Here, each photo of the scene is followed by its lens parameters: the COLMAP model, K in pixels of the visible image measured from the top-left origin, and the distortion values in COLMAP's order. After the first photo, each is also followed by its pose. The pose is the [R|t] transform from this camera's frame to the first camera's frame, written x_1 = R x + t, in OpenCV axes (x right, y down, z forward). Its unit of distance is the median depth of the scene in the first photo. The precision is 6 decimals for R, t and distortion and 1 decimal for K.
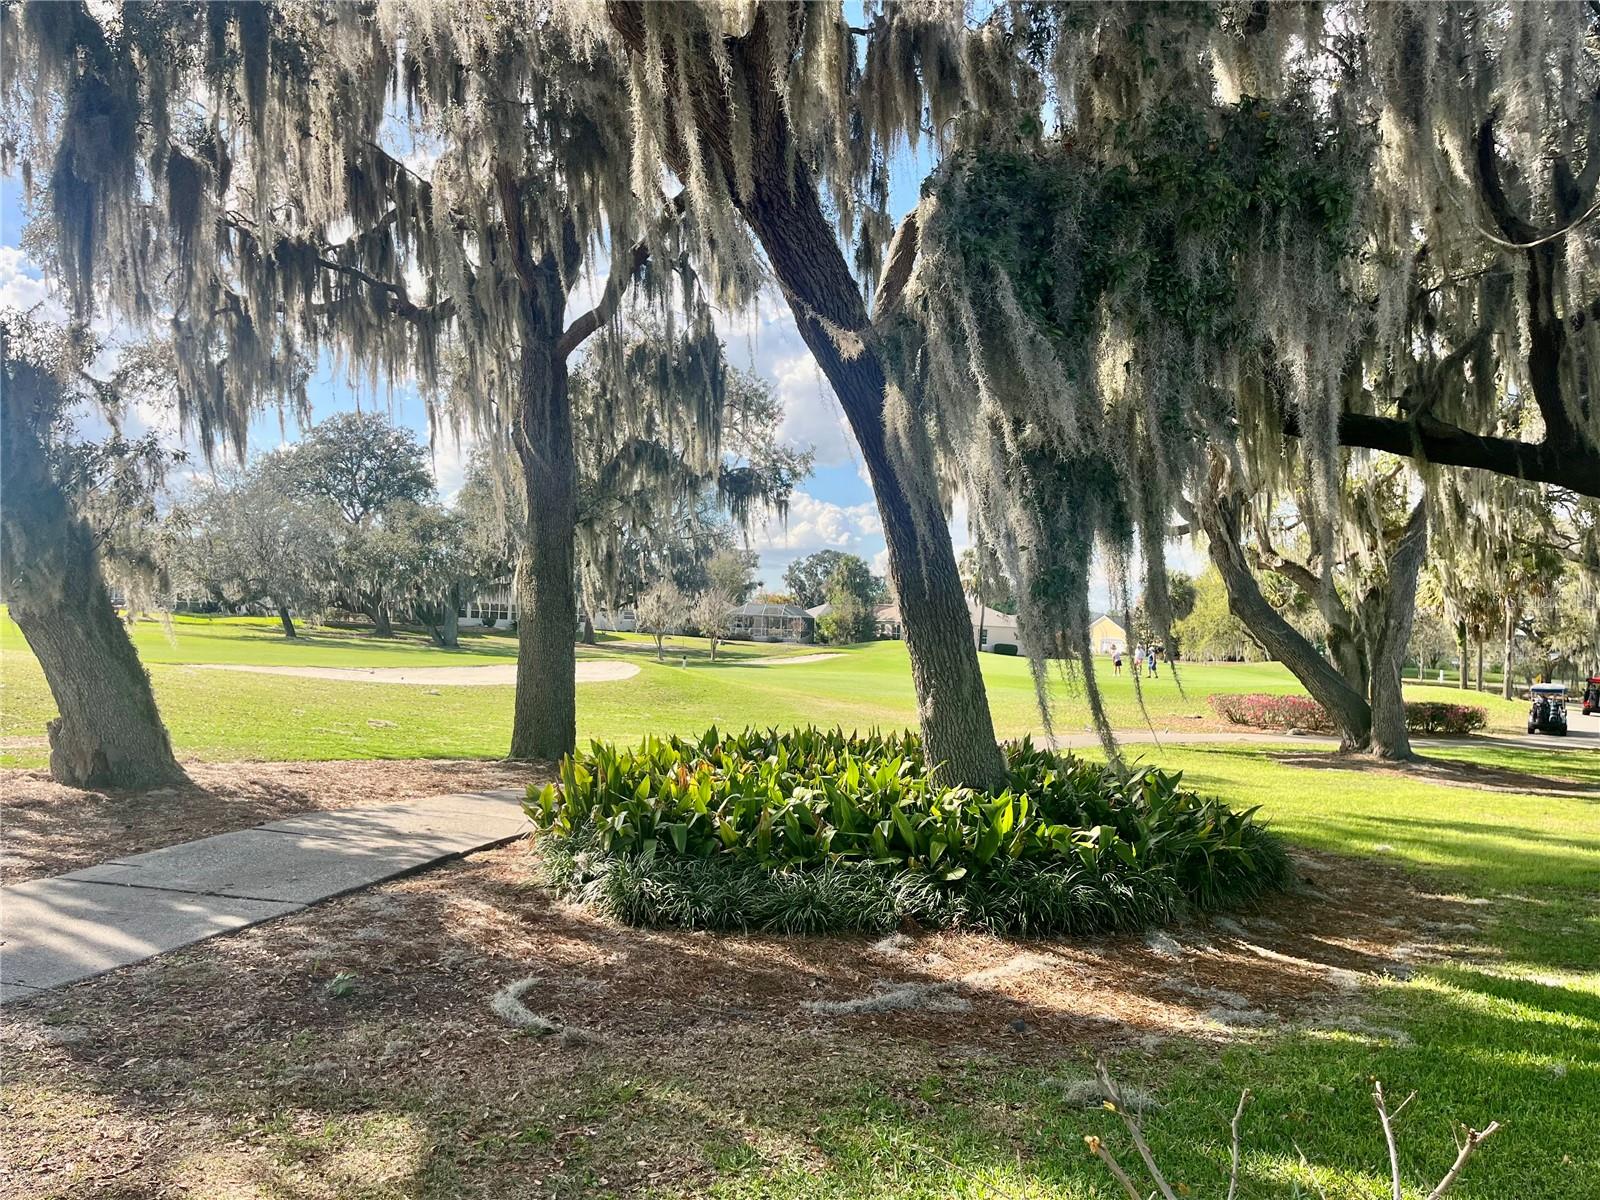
lens RADIAL K [[1208.0, 0, 793.8], [0, 1208.0, 608.9], [0, 0, 1]] dist [0.098732, -0.128513]
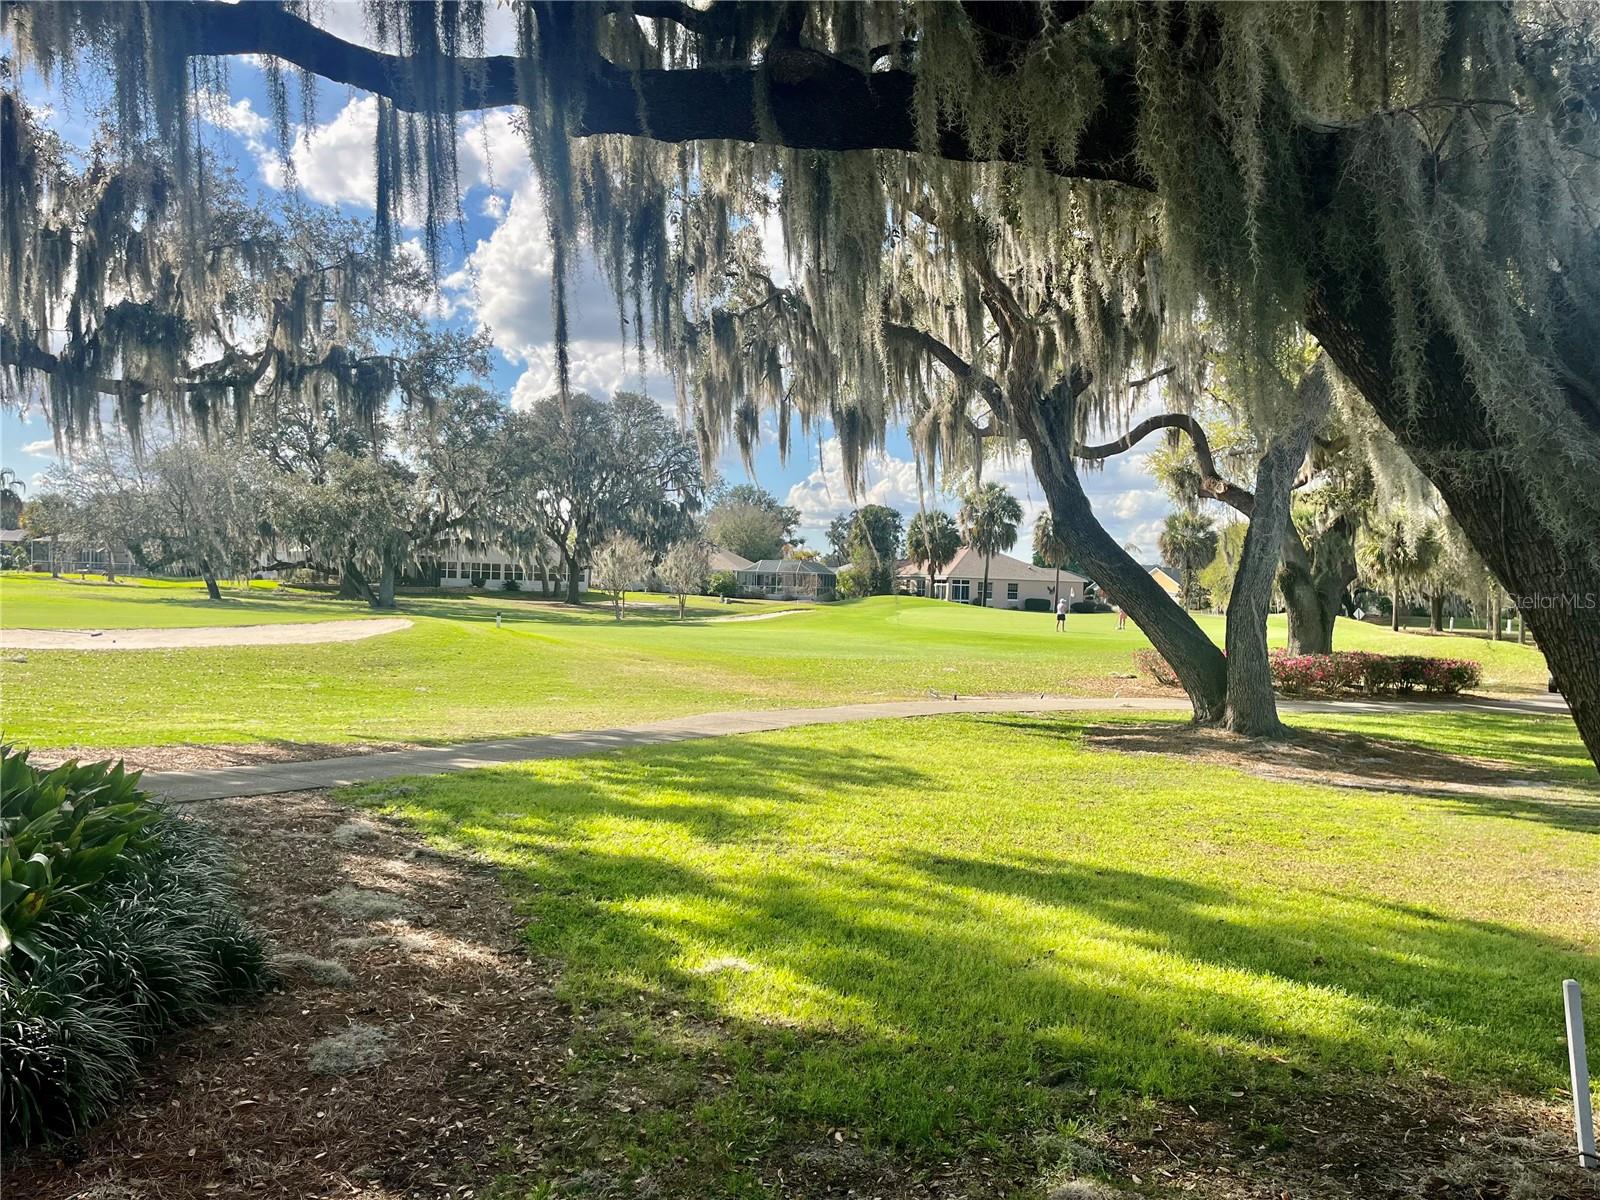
lens RADIAL K [[1208.0, 0, 793.8], [0, 1208.0, 608.9], [0, 0, 1]] dist [0.098732, -0.128513]
pose [[0.997727, -0.013127, -0.066093, 0.093102], [0.015292, 0.999359, 0.032371, 0.006846], [0.065626, -0.033308, 0.997288, 0.091251]]
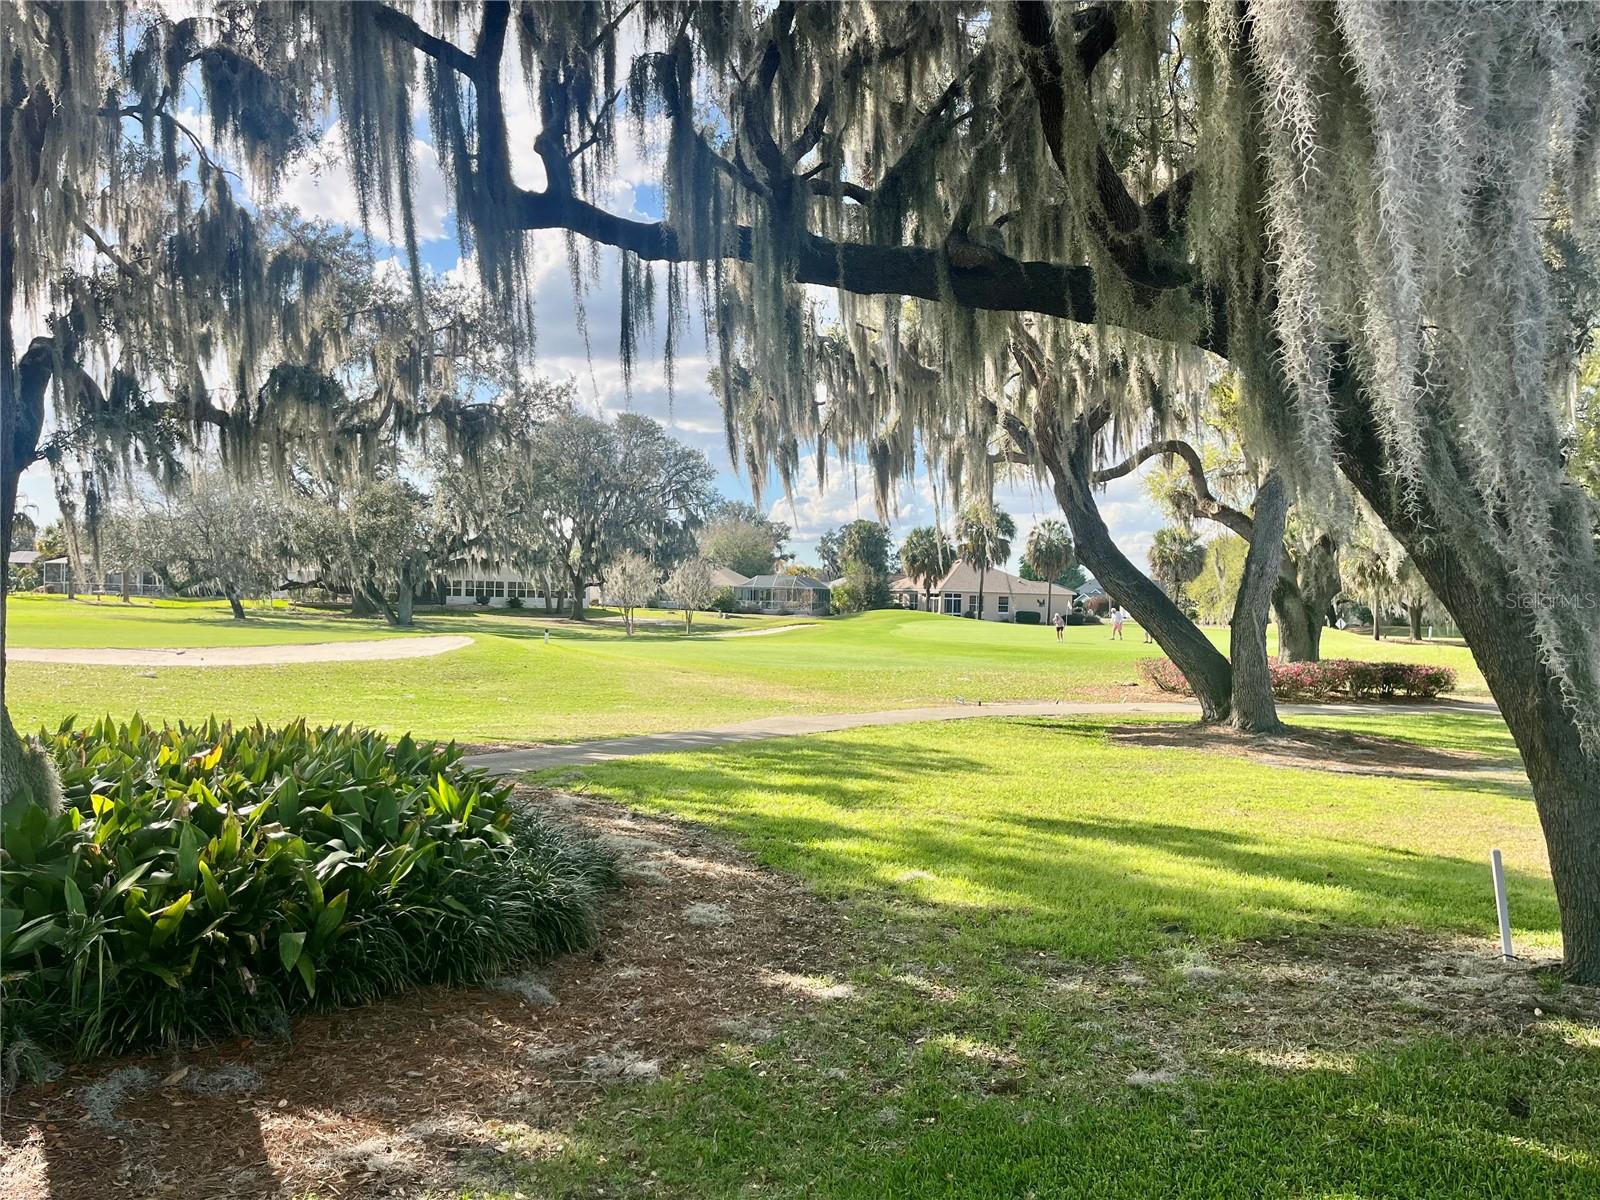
lens RADIAL K [[1208.0, 0, 793.8], [0, 1208.0, 608.9], [0, 0, 1]] dist [0.098732, -0.128513]
pose [[0.998362, -0.021920, -0.052839, 0.077841], [0.023051, 0.999516, 0.020895, 0.005108], [0.052356, -0.022079, 0.998384, 0.055576]]
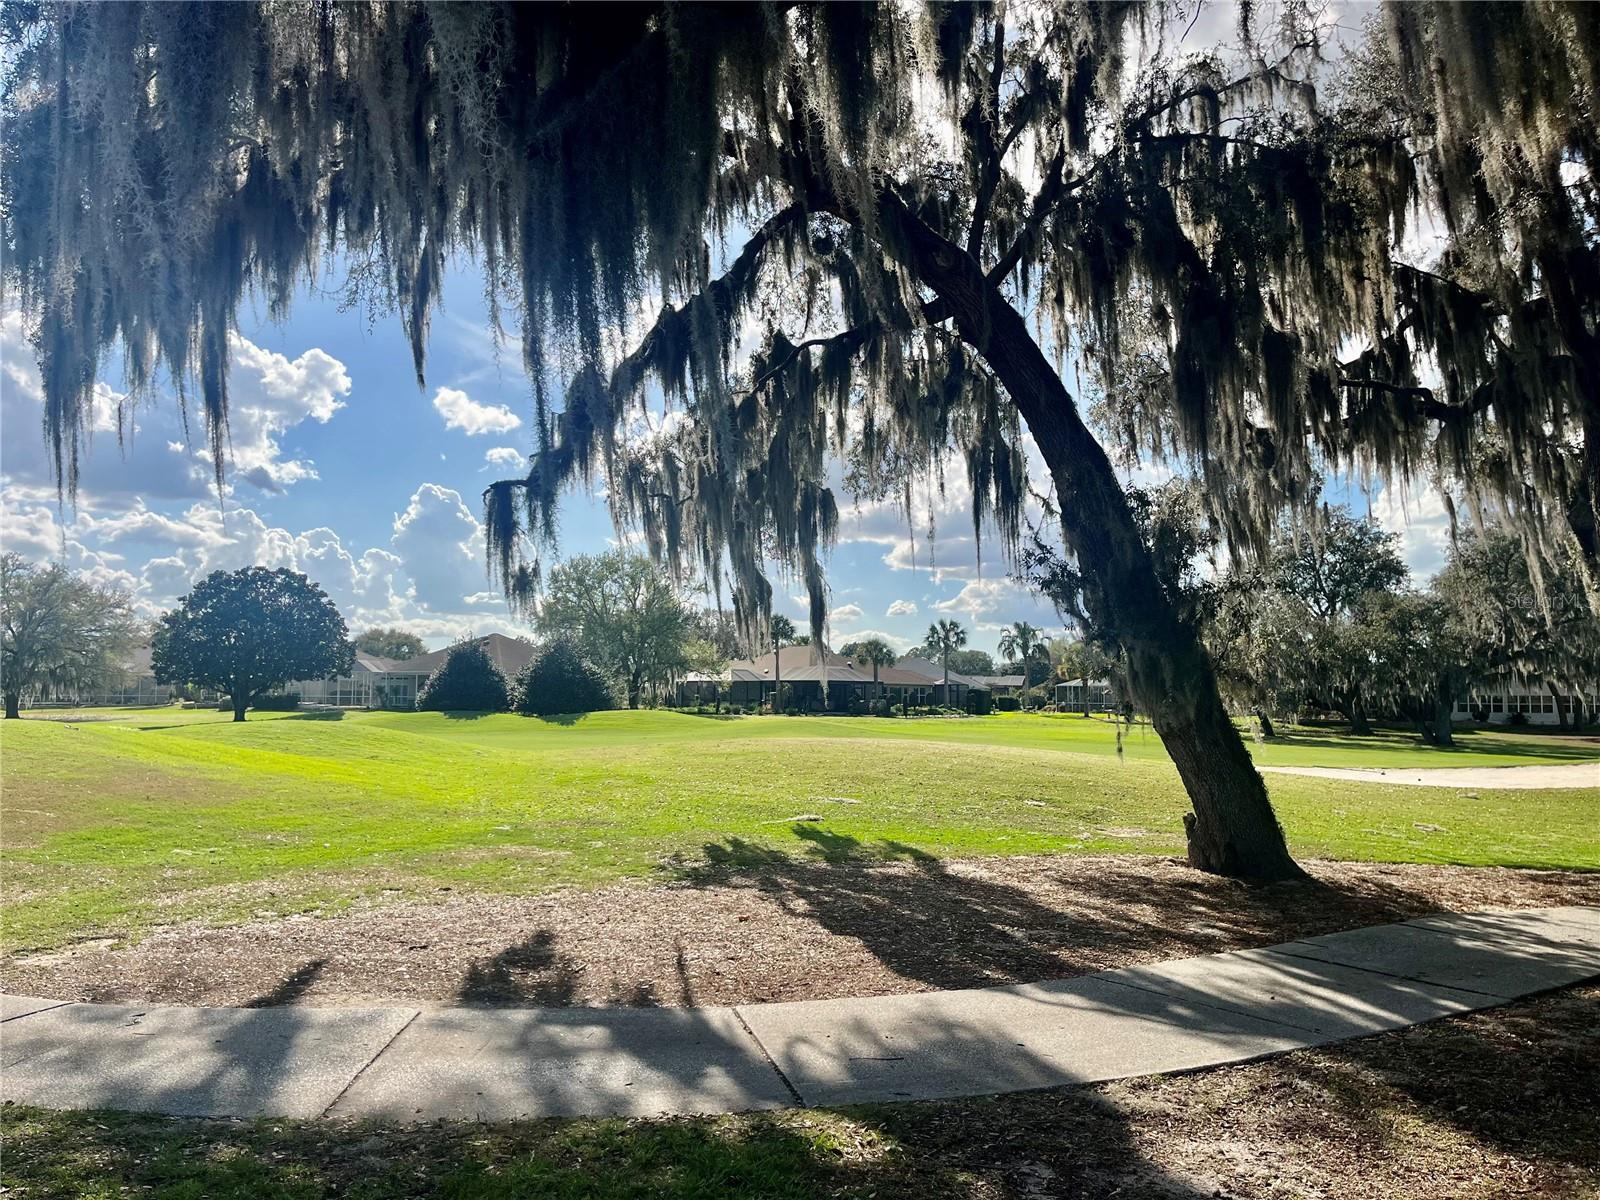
lens RADIAL K [[1208.0, 0, 793.8], [0, 1208.0, 608.9], [0, 0, 1]] dist [0.098732, -0.128513]
pose [[0.735270, -0.087928, -0.672047, -0.010028], [0.034306, 0.995106, -0.092663, -0.001862], [0.676906, 0.045078, 0.734688, -0.021387]]
